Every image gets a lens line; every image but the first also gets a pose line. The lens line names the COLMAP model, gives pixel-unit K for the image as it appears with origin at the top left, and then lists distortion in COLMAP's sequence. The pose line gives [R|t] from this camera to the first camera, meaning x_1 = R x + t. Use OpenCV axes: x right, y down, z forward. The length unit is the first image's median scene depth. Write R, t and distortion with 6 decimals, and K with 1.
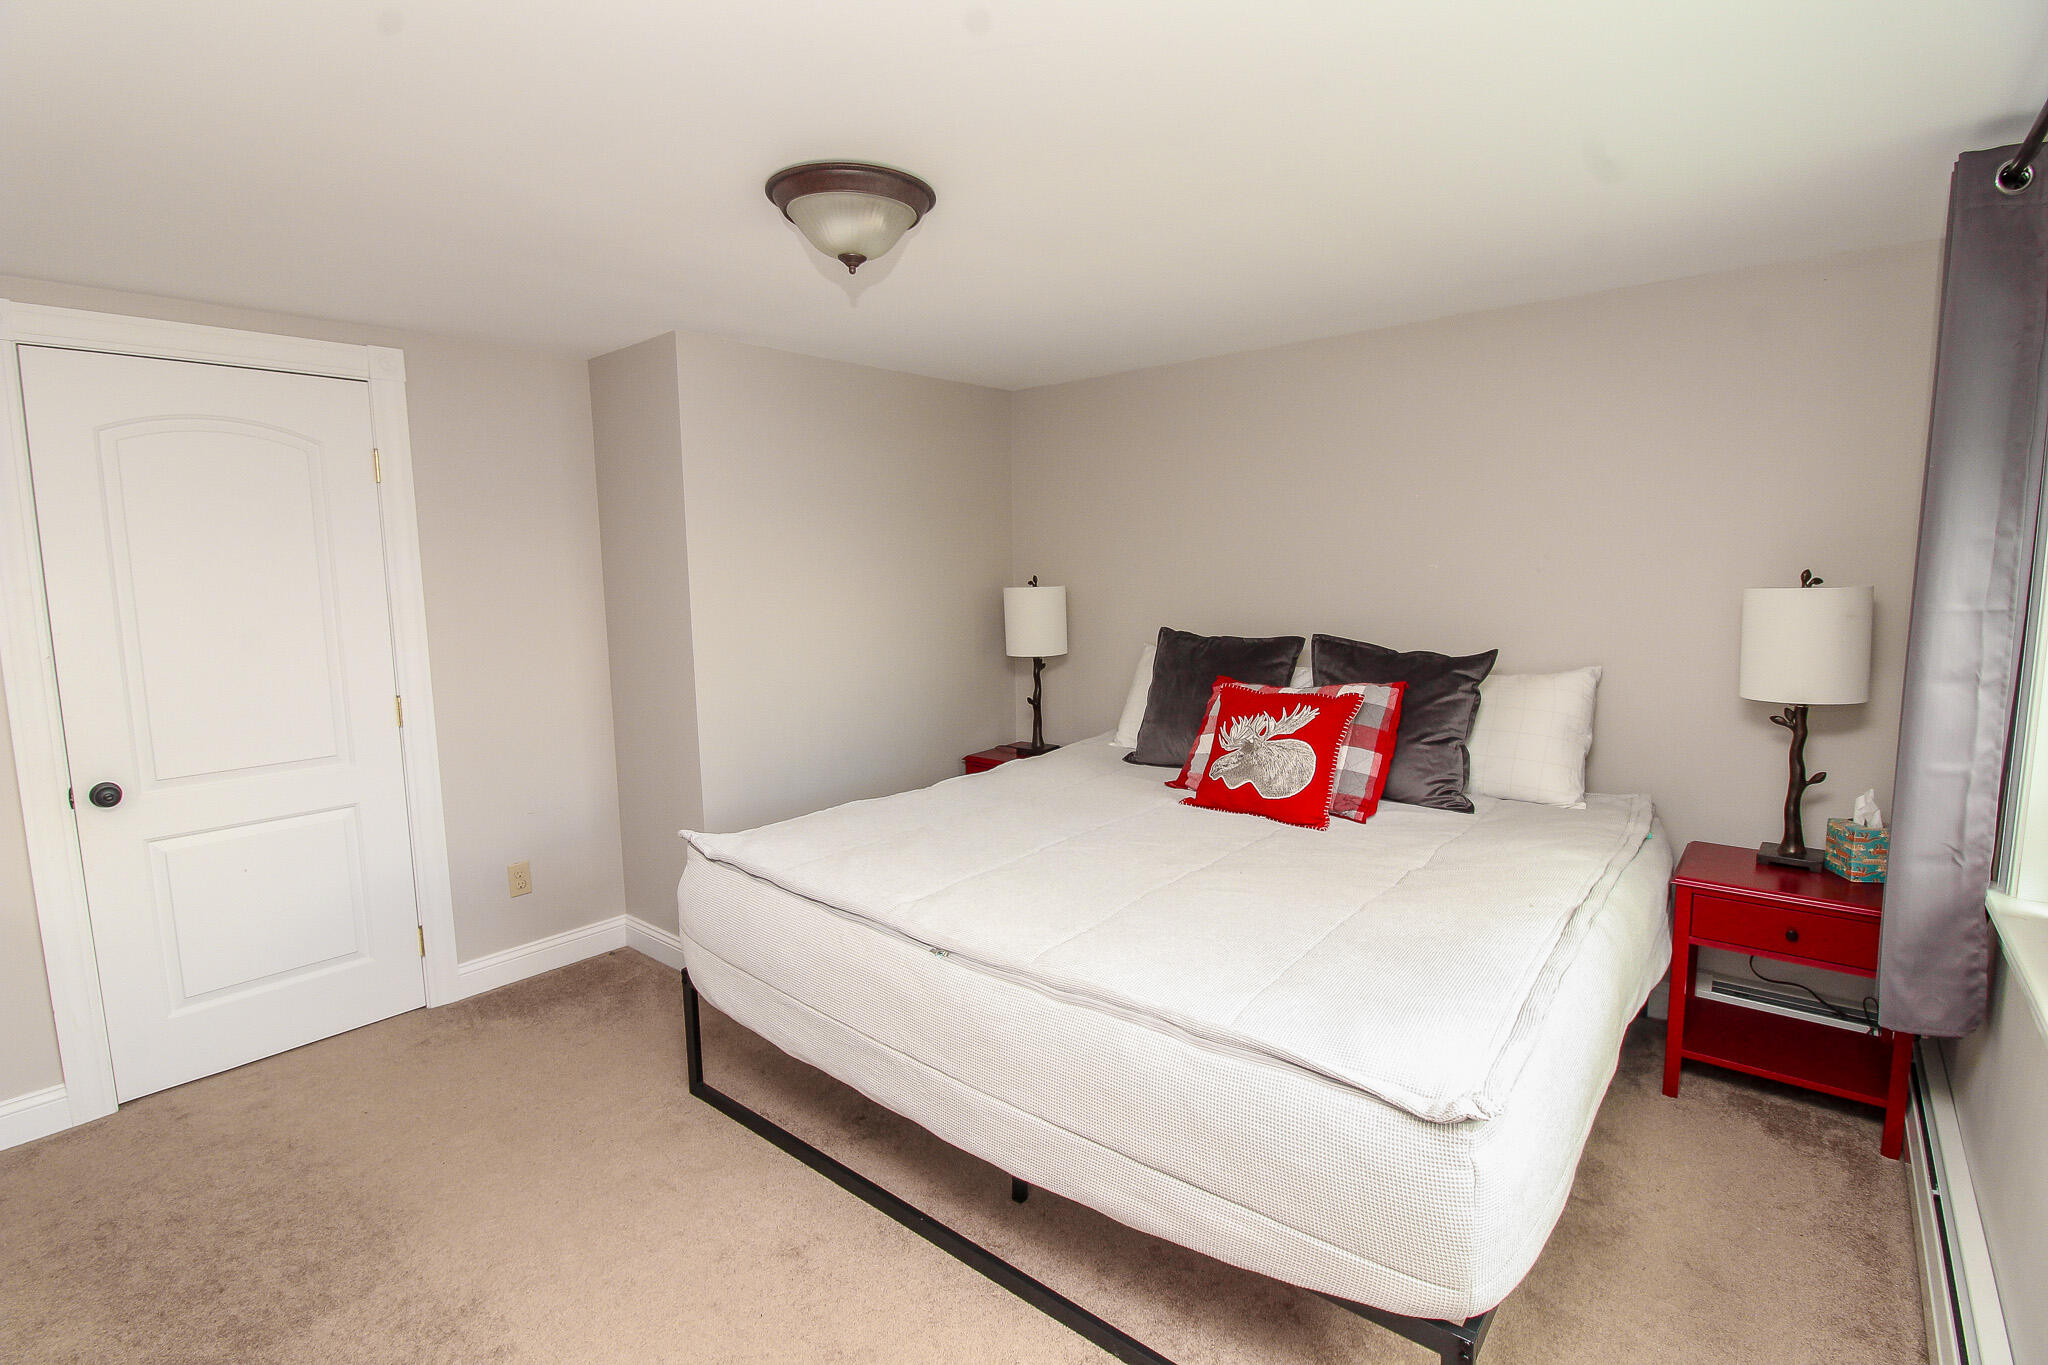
lens RADIAL K [[898.6, 0, 902.2], [0, 898.6, 676.0], [0, 0, 1]] dist [-0.004594, -0.001298]
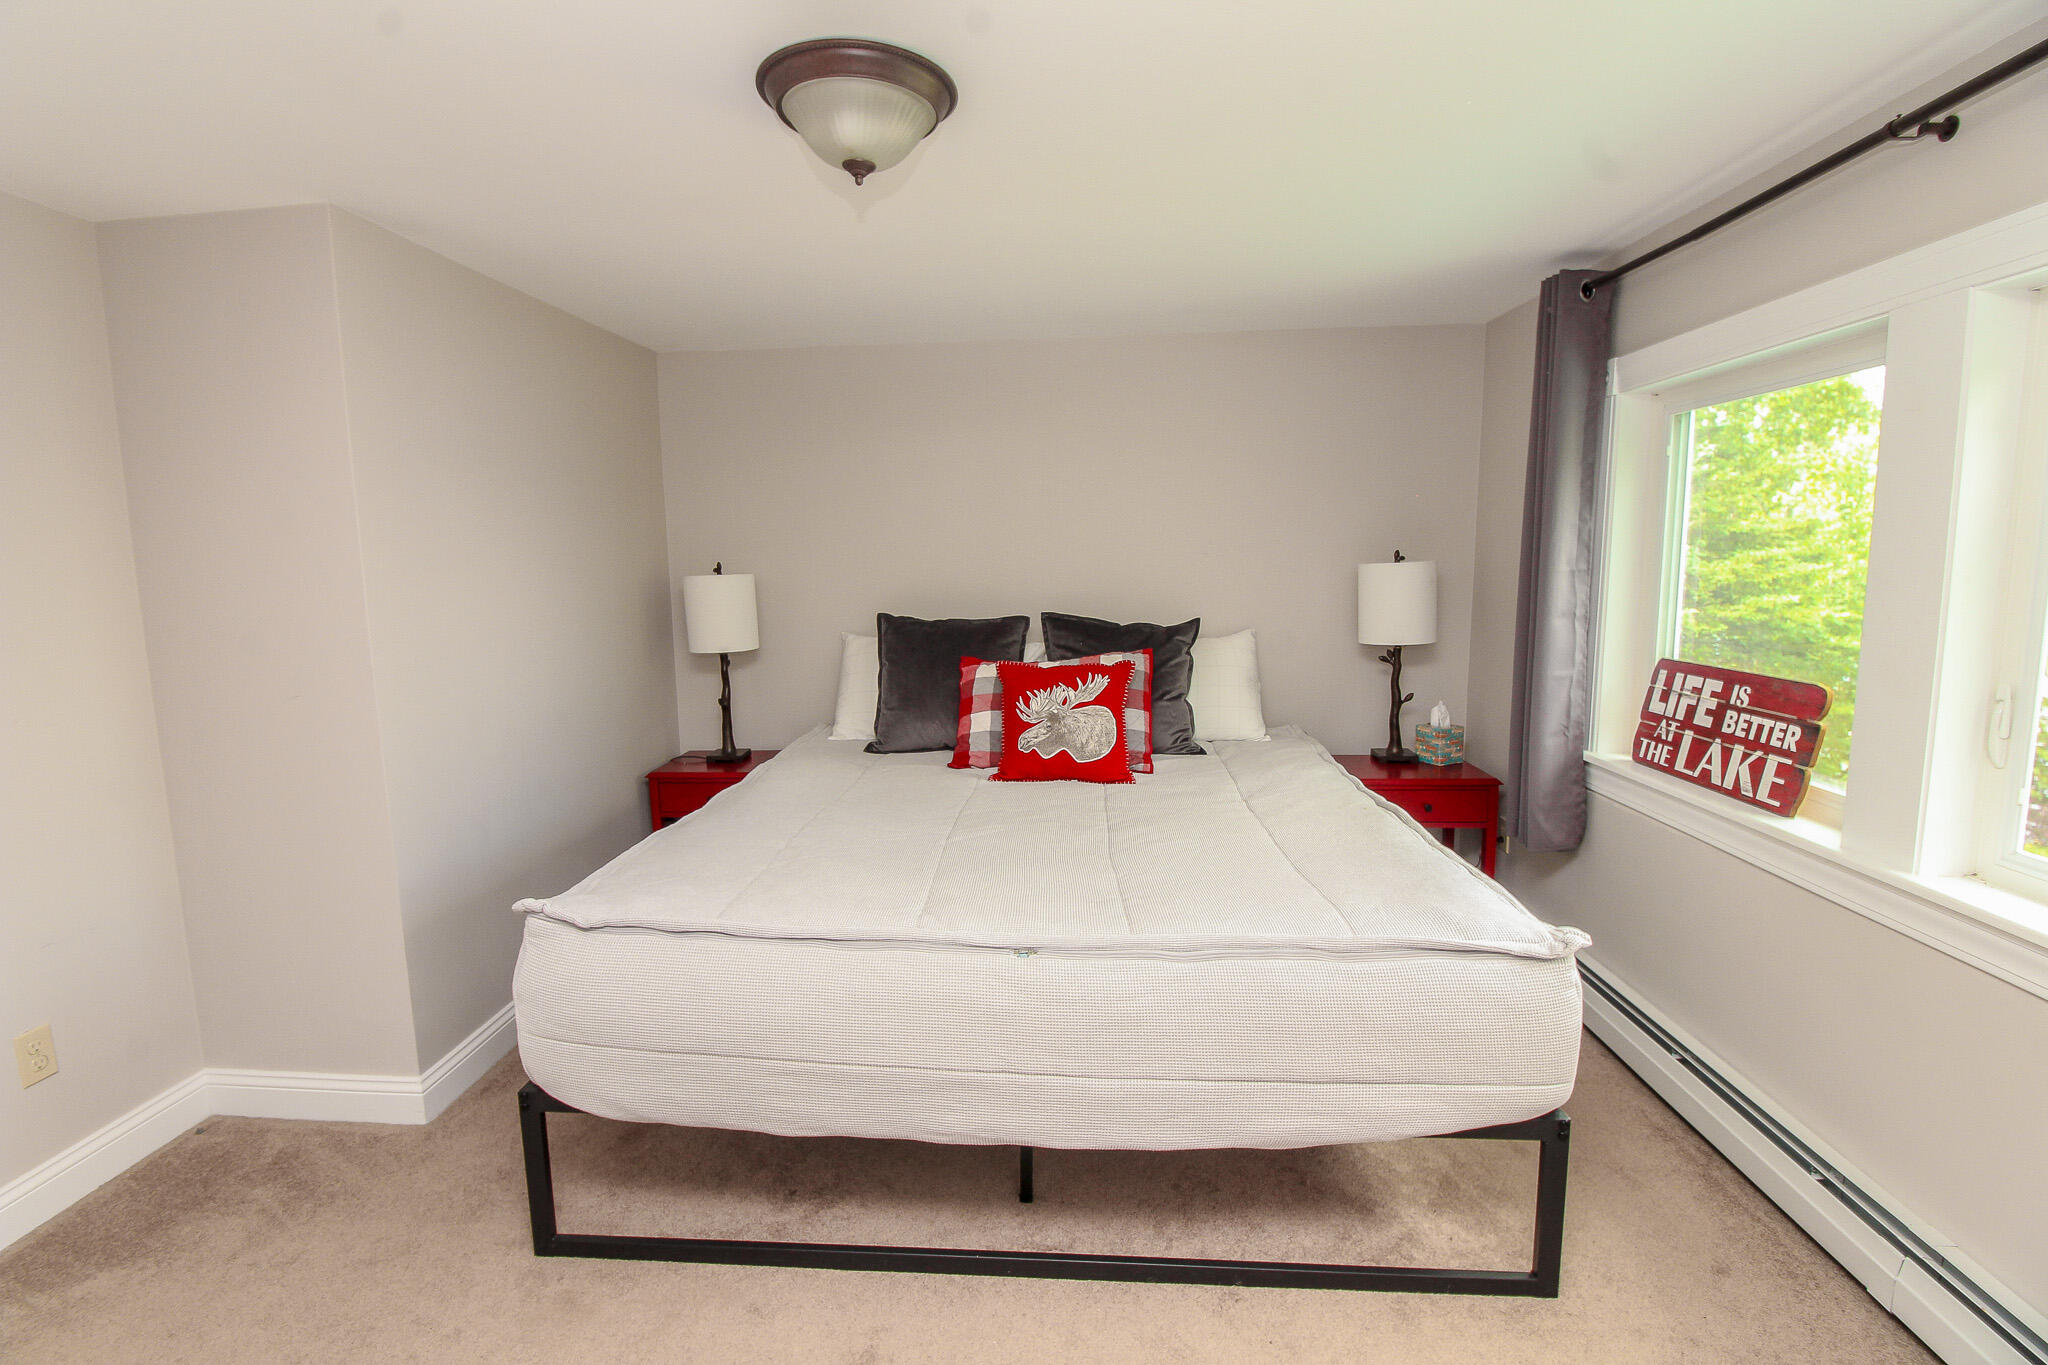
lens RADIAL K [[943.7, 0, 993.1], [0, 943.7, 679.0], [0, 0, 1]] dist [-0.000836, -0.008974]
pose [[0.814793, -0.071661, 0.575306, -0.314612], [0.070716, 0.997206, 0.024060, 0.002380], [-0.575423, 0.021080, 0.817584, 0.134722]]
